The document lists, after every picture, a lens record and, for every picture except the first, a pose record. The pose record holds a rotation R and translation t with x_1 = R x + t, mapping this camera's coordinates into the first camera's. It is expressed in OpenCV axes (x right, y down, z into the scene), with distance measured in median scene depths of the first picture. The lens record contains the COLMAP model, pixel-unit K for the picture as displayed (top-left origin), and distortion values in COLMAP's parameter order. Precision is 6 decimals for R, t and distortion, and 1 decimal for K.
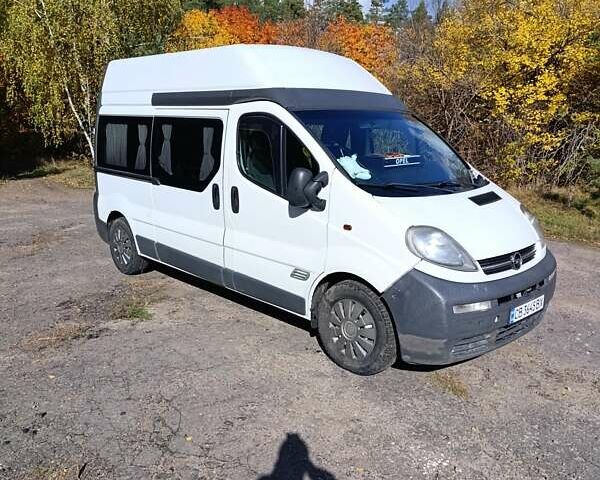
lens RADIAL K [[538.1, 0, 300.0], [0, 538.1, 240.0], [0, 0, 1]] dist [0.009537, 0.004585]
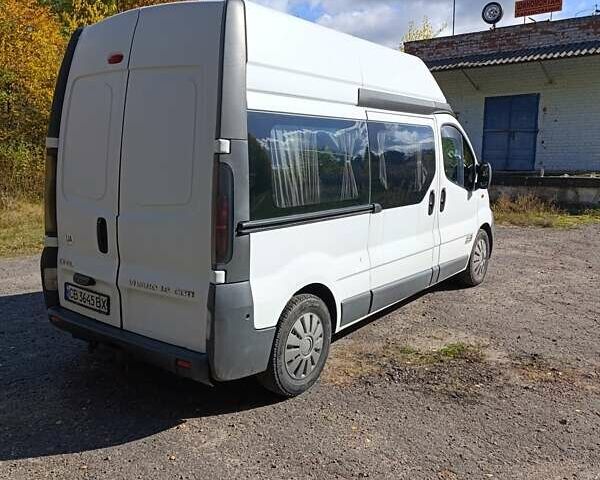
lens RADIAL K [[538.1, 0, 300.0], [0, 538.1, 240.0], [0, 0, 1]] dist [0.009537, 0.004585]
pose [[-0.146656, -0.184352, 0.971857, -1.108832], [0.216513, 0.952674, 0.213385, -0.279961], [-0.965202, 0.241714, -0.099801, 1.332722]]
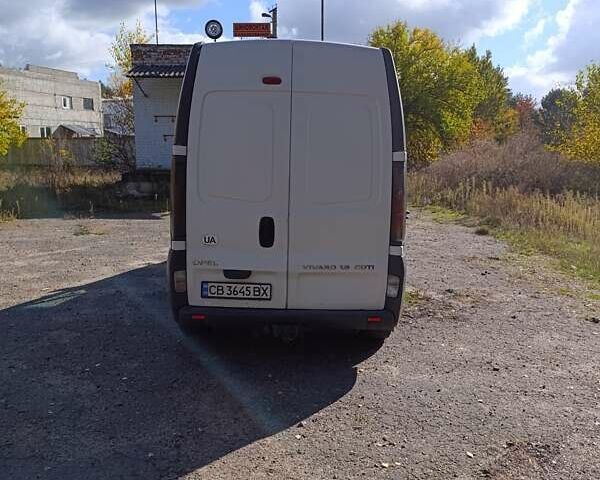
lens RADIAL K [[538.1, 0, 300.0], [0, 538.1, 240.0], [0, 0, 1]] dist [0.009537, 0.004585]
pose [[-0.716489, -0.142759, 0.682835, -1.077227], [0.130190, 0.934276, 0.331933, -0.319702], [-0.685342, 0.326725, -0.650812, 1.497434]]
